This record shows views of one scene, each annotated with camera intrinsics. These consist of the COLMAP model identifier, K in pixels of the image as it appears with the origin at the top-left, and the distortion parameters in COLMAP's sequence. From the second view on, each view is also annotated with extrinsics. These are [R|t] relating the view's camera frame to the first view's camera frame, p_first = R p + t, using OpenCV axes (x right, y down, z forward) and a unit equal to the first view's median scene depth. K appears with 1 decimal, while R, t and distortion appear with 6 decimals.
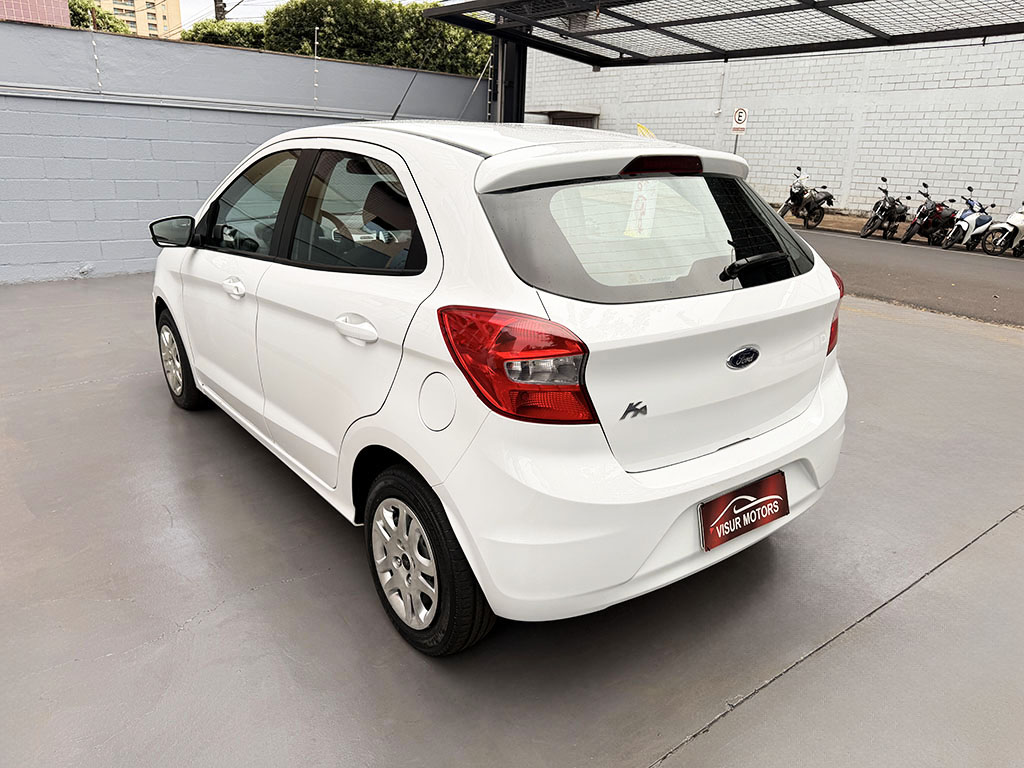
lens RADIAL K [[744.1, 0, 512.0], [0, 744.1, 384.0], [0, 0, 1]] dist [0.022197, -0.011984]
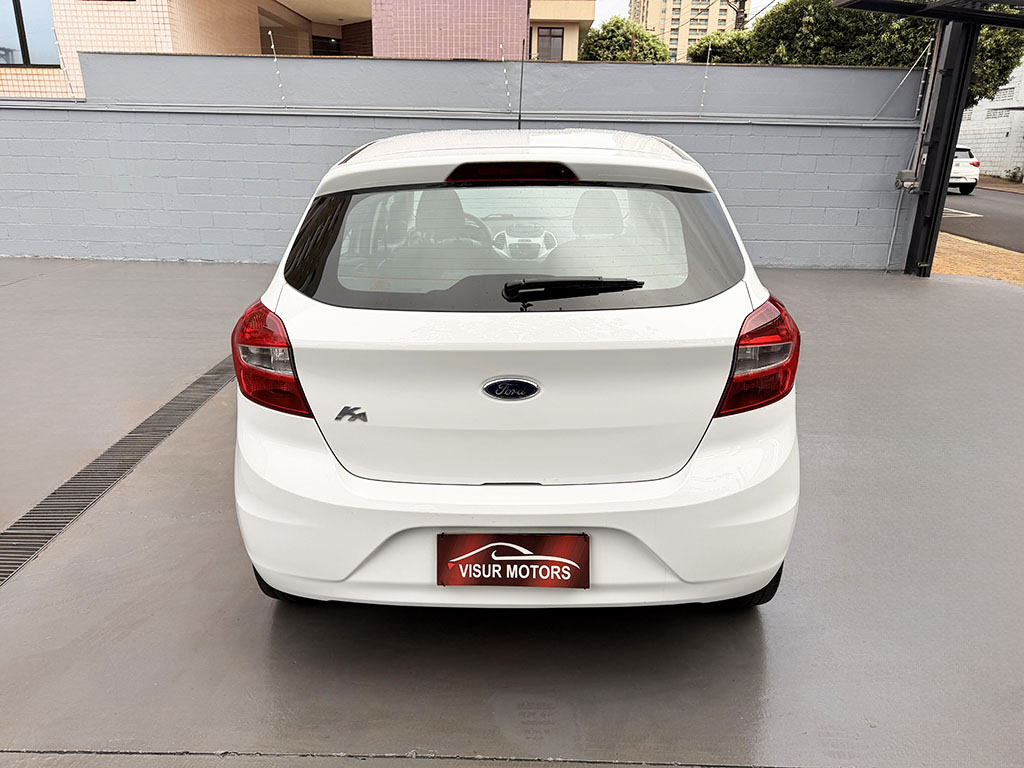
lens RADIAL K [[744.1, 0, 512.0], [0, 744.1, 384.0], [0, 0, 1]] dist [0.022197, -0.011984]
pose [[0.778133, 0.171918, -0.604113, 0.825709], [-0.176311, 0.982927, 0.052622, -0.085401], [0.602846, 0.065565, 0.795159, 0.288024]]
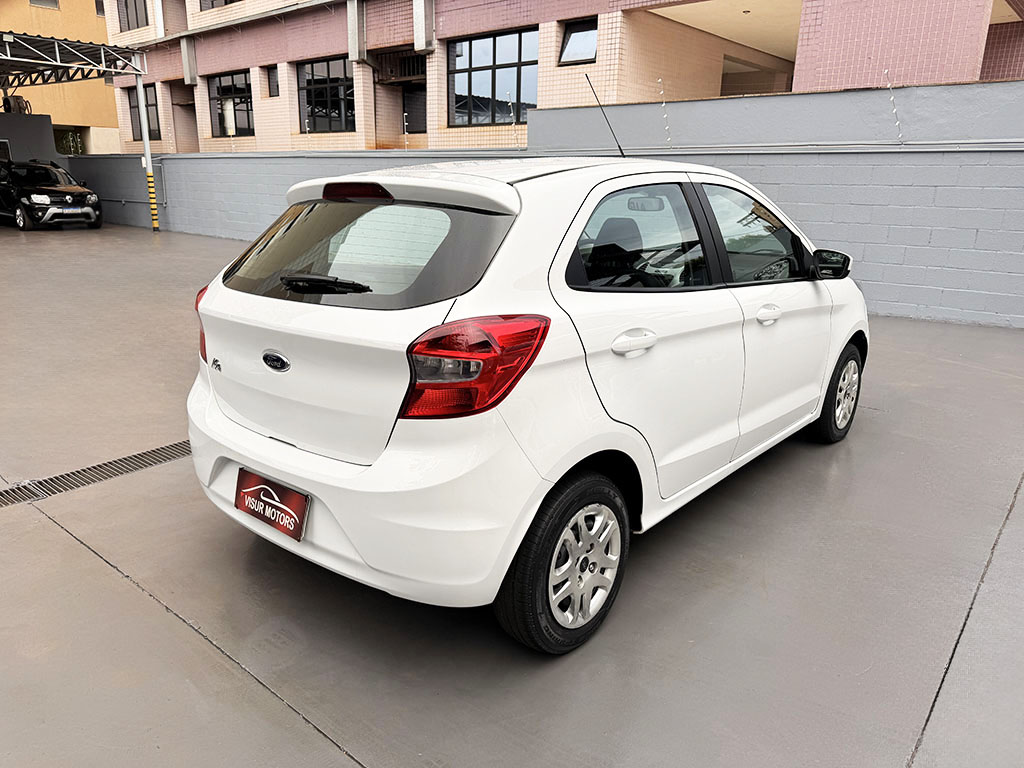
lens RADIAL K [[744.1, 0, 512.0], [0, 744.1, 384.0], [0, 0, 1]] dist [0.022197, -0.011984]
pose [[0.203586, 0.231949, -0.951185, 1.399722], [-0.297197, 0.940330, 0.165691, -0.282537], [0.932859, 0.248957, 0.260372, 1.021519]]
